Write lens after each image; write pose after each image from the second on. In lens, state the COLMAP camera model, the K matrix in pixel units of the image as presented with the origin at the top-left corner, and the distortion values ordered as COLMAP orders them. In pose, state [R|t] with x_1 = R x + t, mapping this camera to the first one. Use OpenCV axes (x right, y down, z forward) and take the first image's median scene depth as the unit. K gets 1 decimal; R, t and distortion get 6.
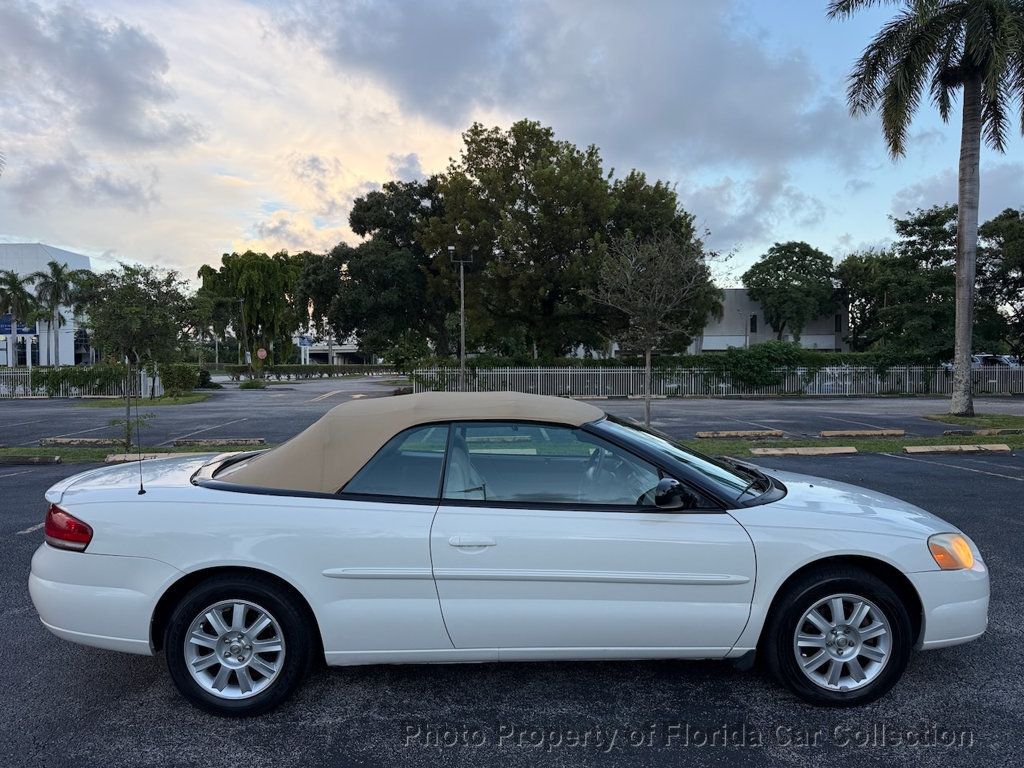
lens RADIAL K [[730.0, 0, 507.2], [0, 730.0, 382.5], [0, 0, 1]] dist [0.002926, -0.007925]
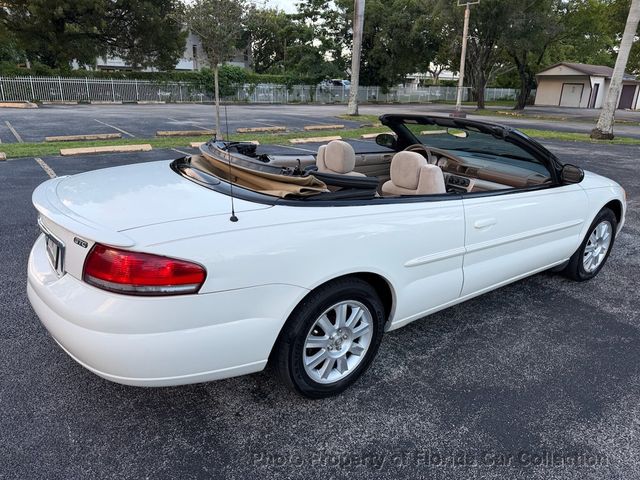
lens RADIAL K [[464.1, 0, 318.1], [0, 464.1, 243.6], [0, 0, 1]] dist [-0.000336, -0.001163]
pose [[0.810366, -0.161855, 0.563125, -0.146085], [-0.020899, 0.952493, 0.303843, 0.000258], [-0.585551, -0.257993, 0.768485, 0.094749]]
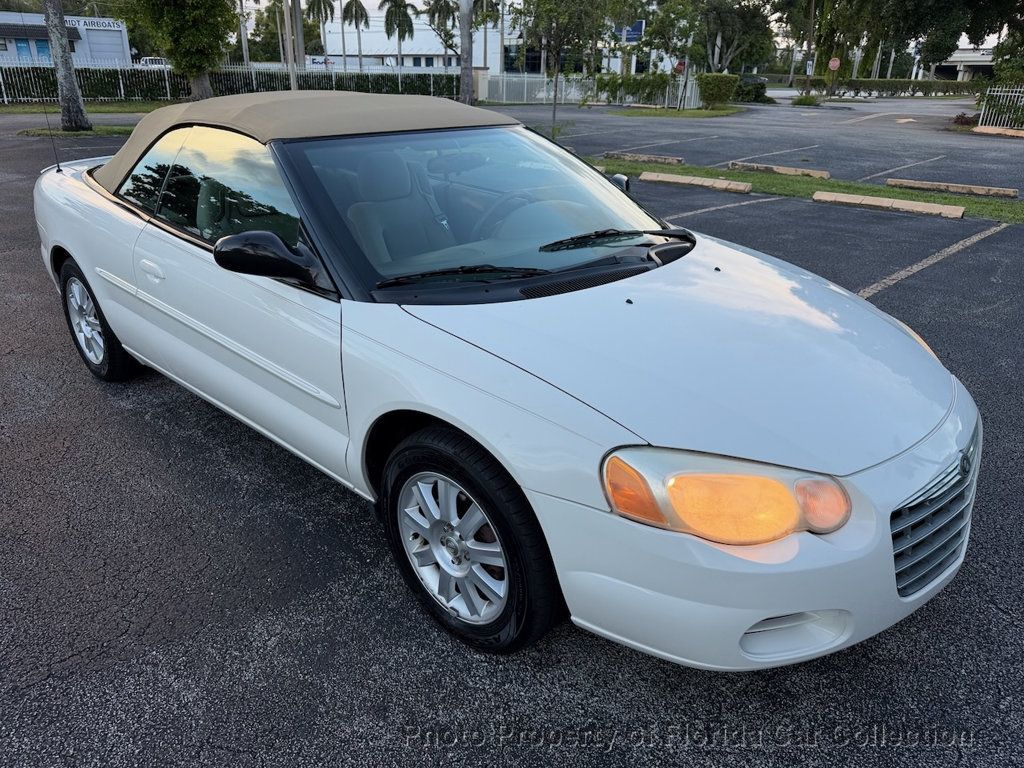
lens RADIAL K [[730.0, 0, 507.2], [0, 730.0, 382.5], [0, 0, 1]] dist [0.002926, -0.007925]
pose [[0.722645, 0.287608, -0.628543, 0.157253], [-0.040222, 0.925280, 0.377145, -0.001046], [0.690048, -0.247261, 0.680217, 0.121851]]
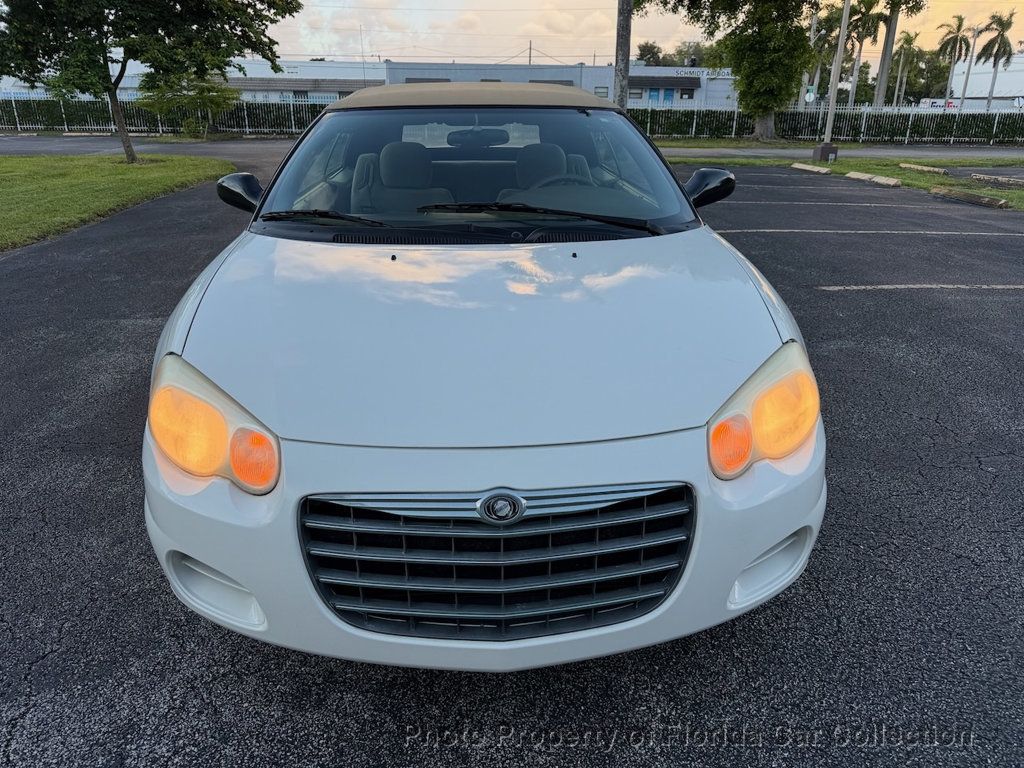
lens RADIAL K [[720.4, 0, 535.5], [0, 720.4, 398.7], [0, 0, 1]] dist [0.002708, -0.001184]
pose [[0.083255, 0.375934, -0.922899, 0.206525], [-0.034181, 0.926646, 0.374377, 0.007860], [0.995942, 0.000377, 0.089997, 0.230316]]
